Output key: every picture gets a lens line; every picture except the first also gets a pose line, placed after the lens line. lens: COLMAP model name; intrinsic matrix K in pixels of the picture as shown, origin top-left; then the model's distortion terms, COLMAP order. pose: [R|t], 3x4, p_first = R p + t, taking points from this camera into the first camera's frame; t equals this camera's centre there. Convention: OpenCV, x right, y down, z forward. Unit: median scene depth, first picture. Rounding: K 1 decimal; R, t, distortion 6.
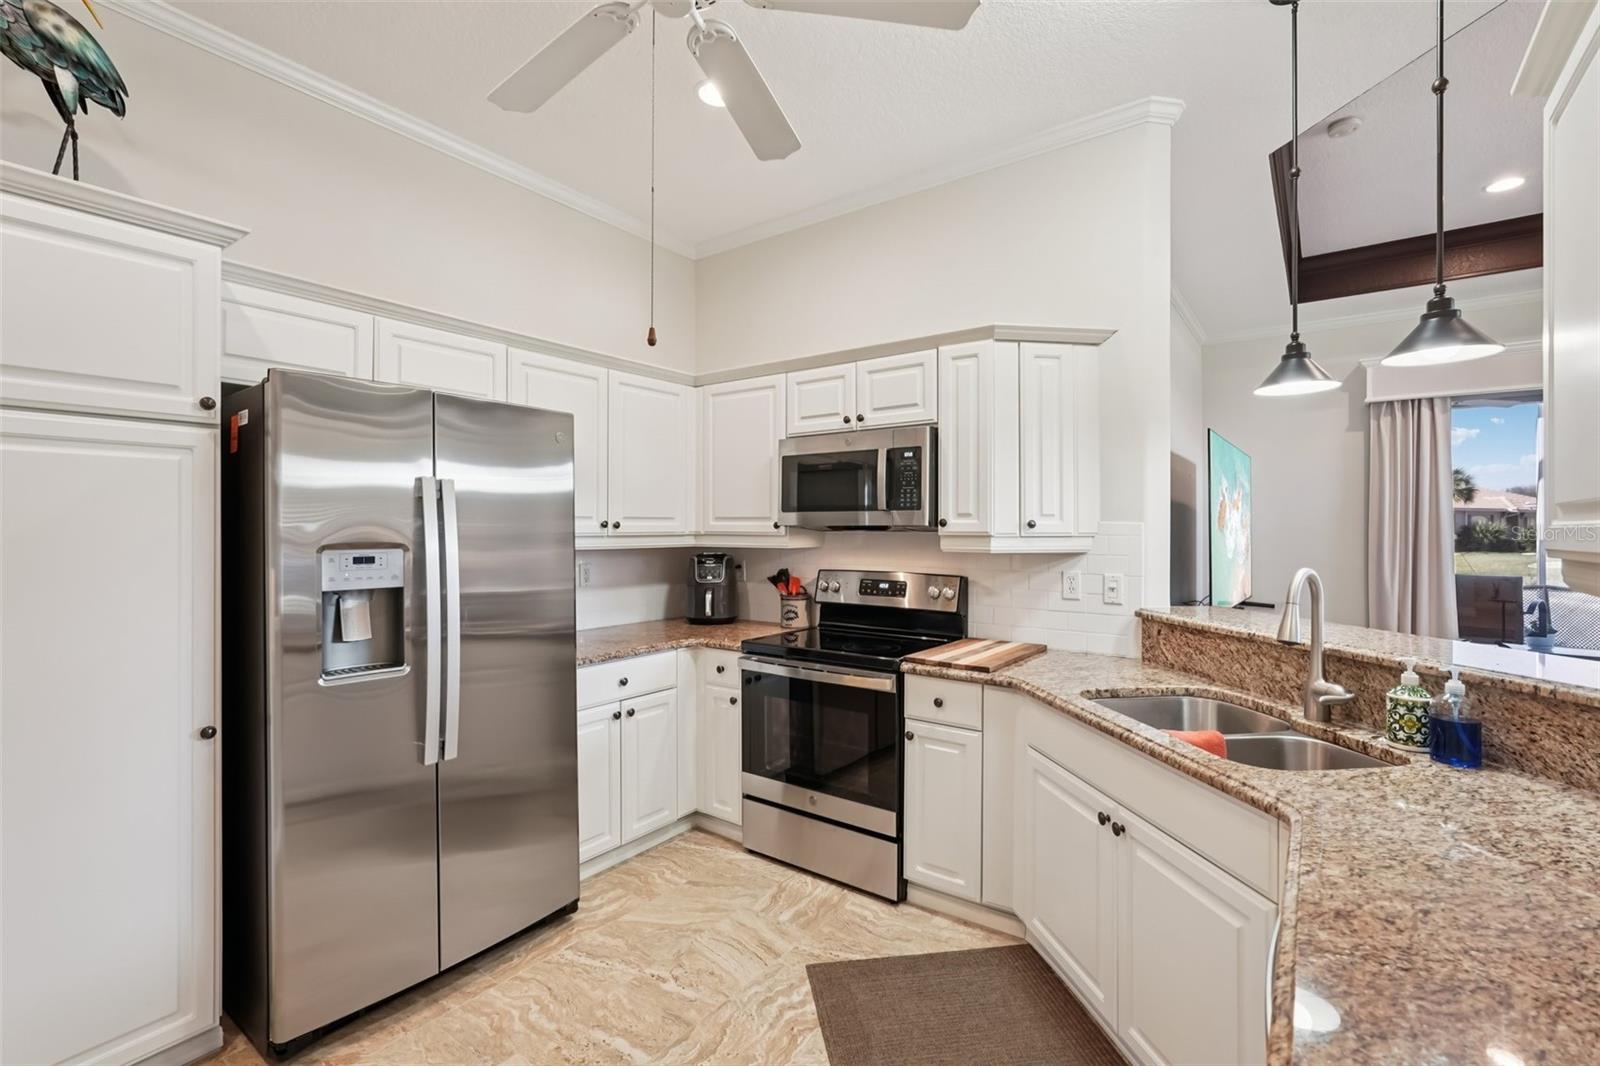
lens RADIAL K [[718.7, 0, 840.4], [0, 718.7, 529.3], [0, 0, 1]] dist [0.012988, 0.000700]
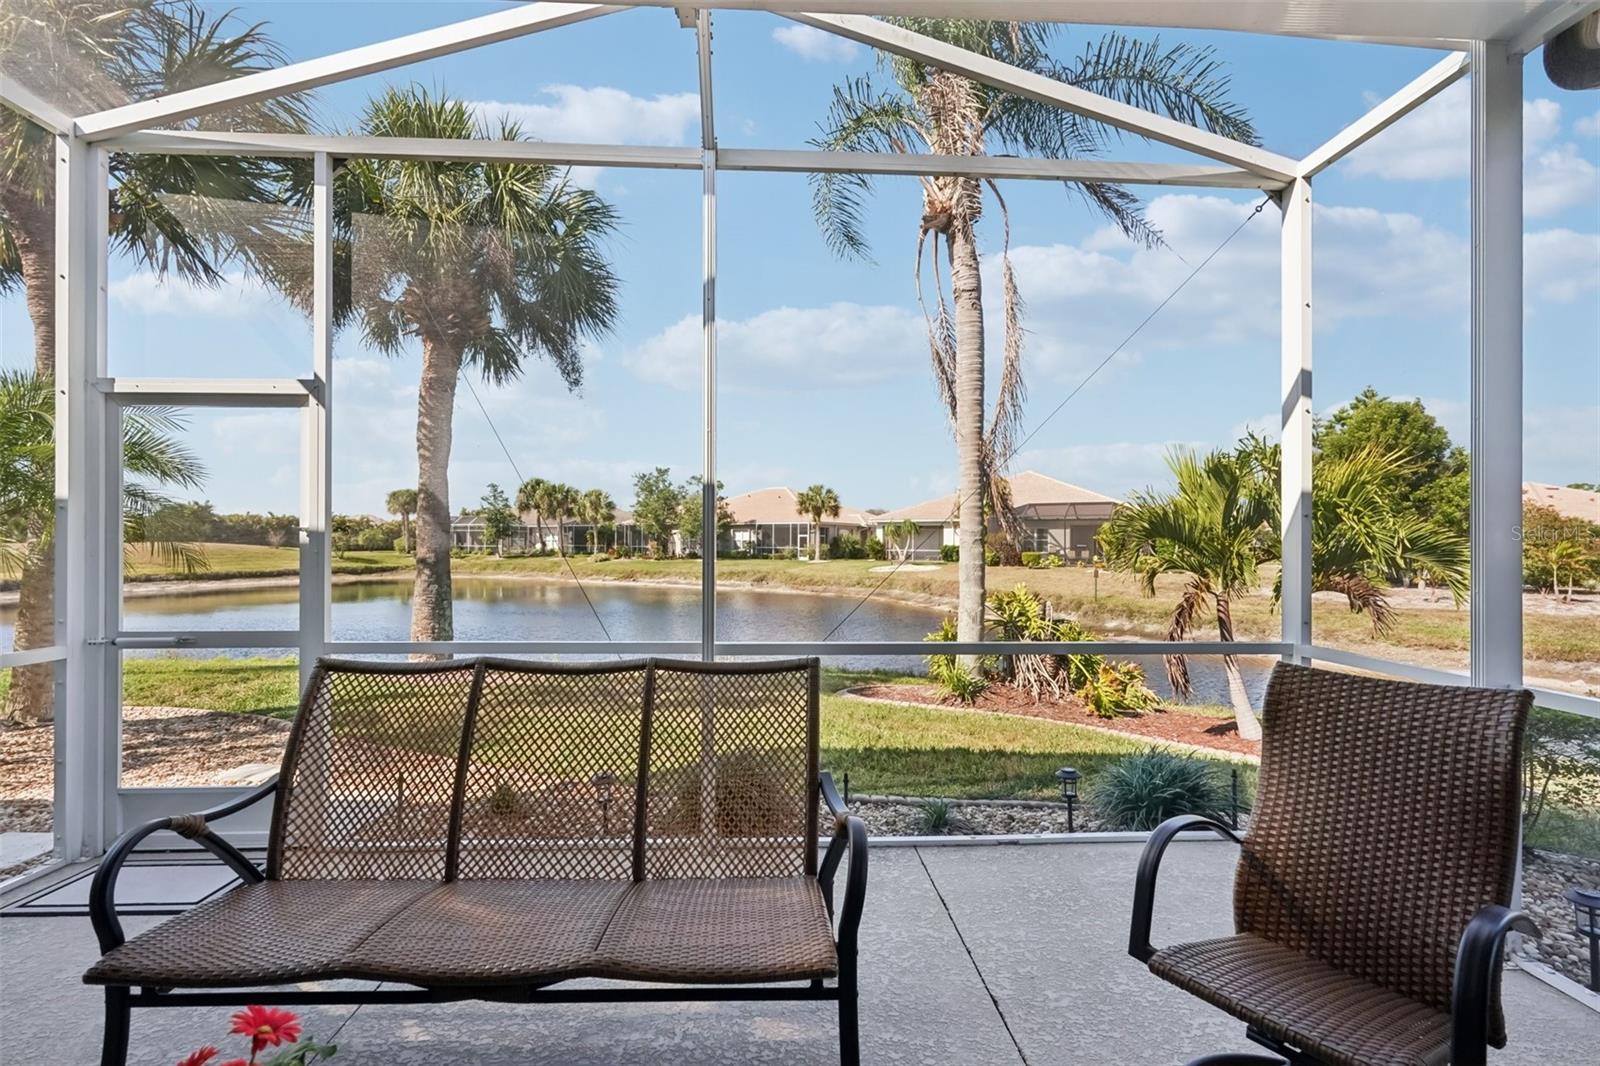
lens RADIAL K [[715.5, 0, 796.8], [0, 715.5, 544.6], [0, 0, 1]] dist [-0.003370, 0.001056]
pose [[0.802678, 0.001397, 0.596411, 2.348726], [-0.004051, 0.999987, 0.003109, 0.075638], [-0.596399, -0.004911, 0.802673, 2.030268]]
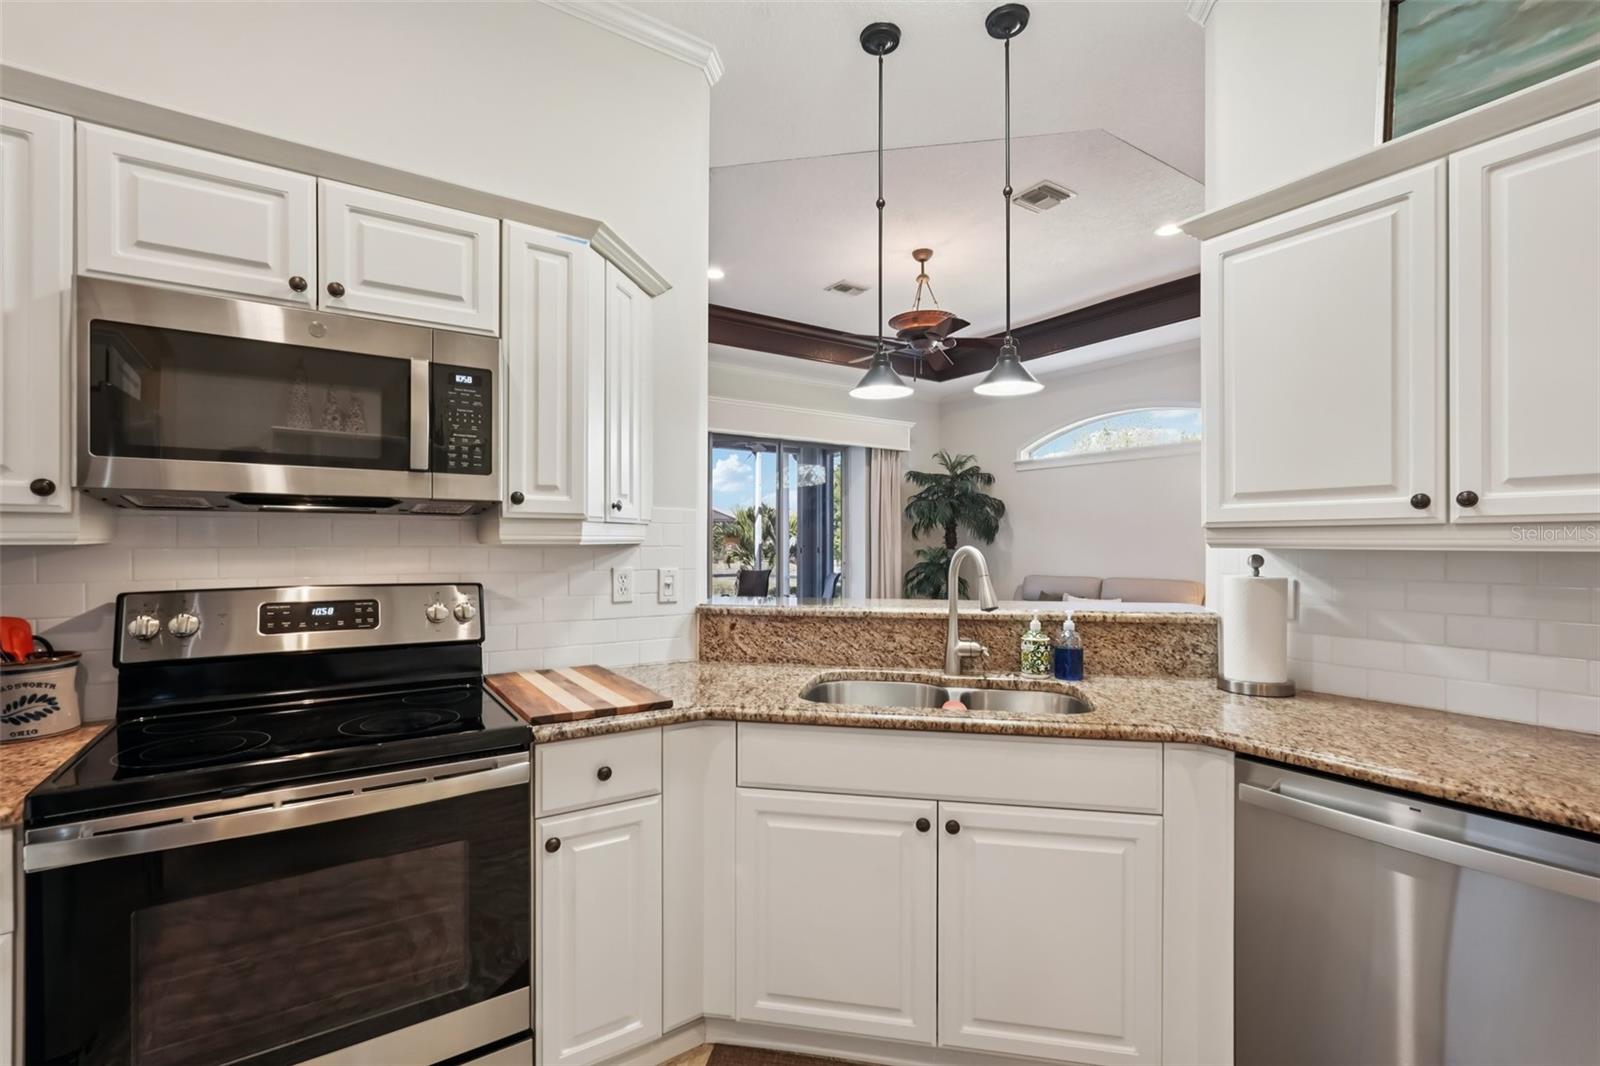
lens RADIAL K [[703.2, 0, 797.9], [0, 703.2, 539.5], [0, 0, 1]] dist [-0.001691, 0.000760]
pose [[0.376117, -0.000175, 0.926572, -0.343892], [-0.000036, 1.000000, 0.000203, 0.027815], [-0.926572, -0.000110, 0.376117, 0.541137]]
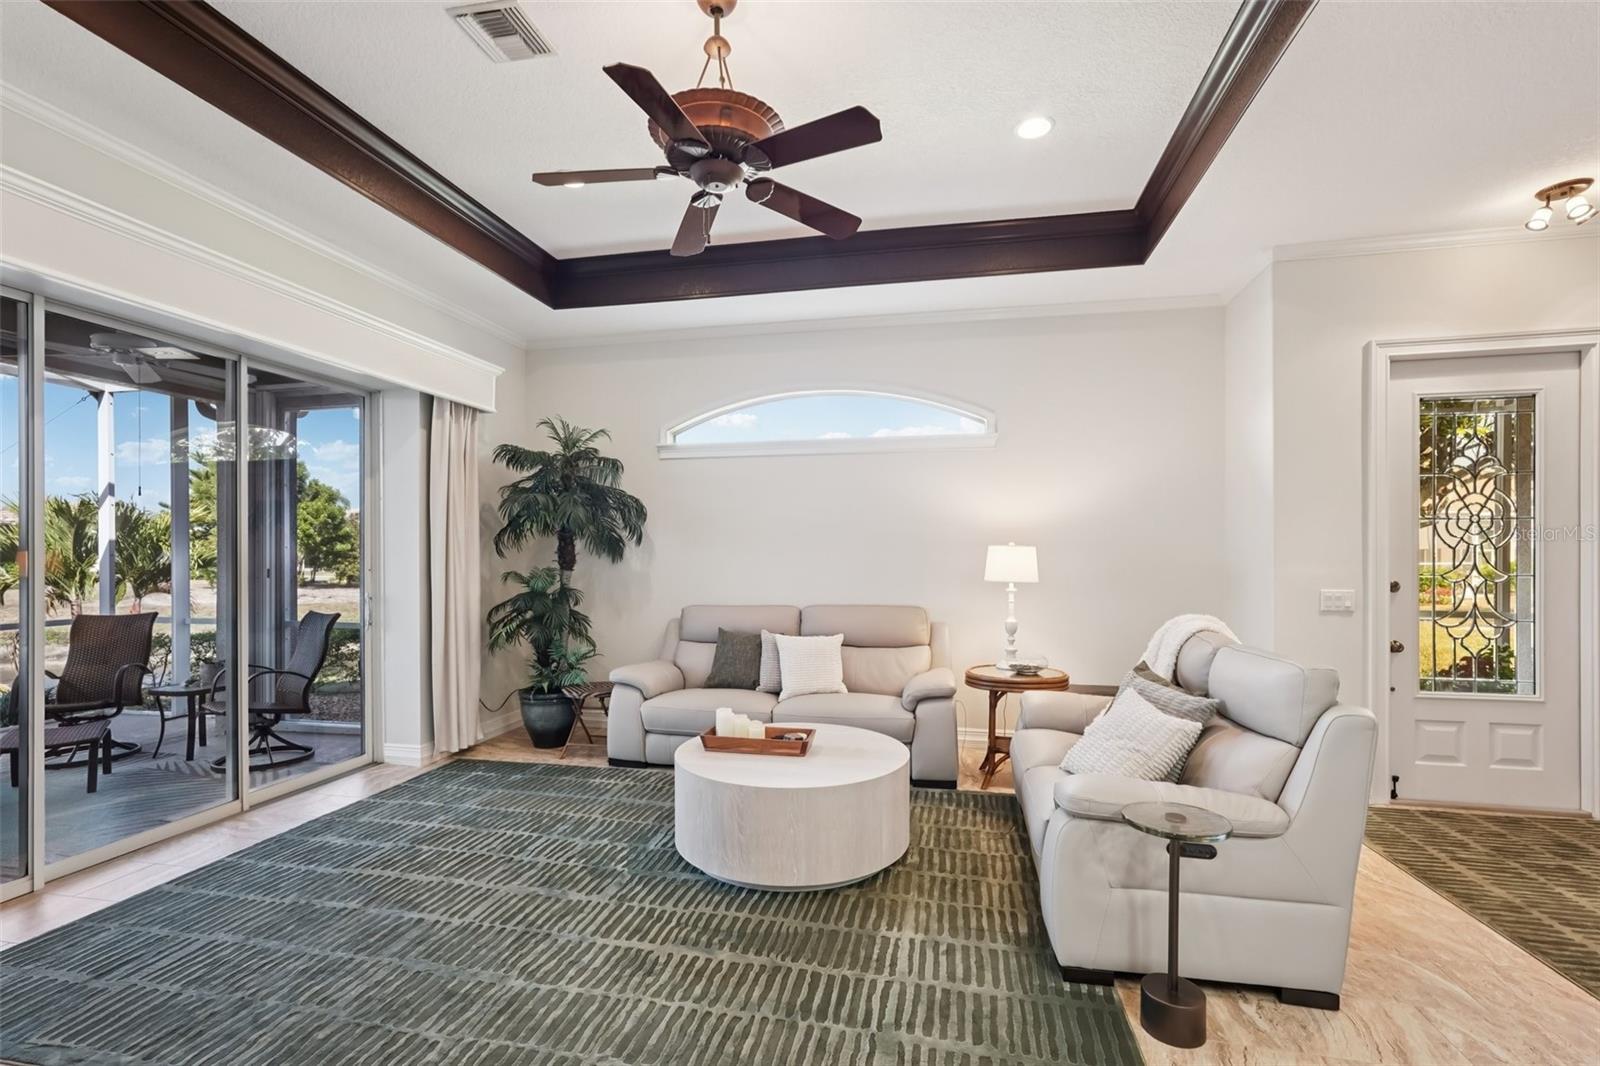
lens RADIAL K [[709.5, 0, 800.0], [0, 709.5, 533.0], [0, 0, 1]] dist [-0.008592, 0.000702]
pose [[-0.371546, 0.021480, 0.928166, 0.554127], [0.003017, 0.999755, -0.021929, 0.011827], [-0.928410, -0.005347, -0.371520, 1.143873]]
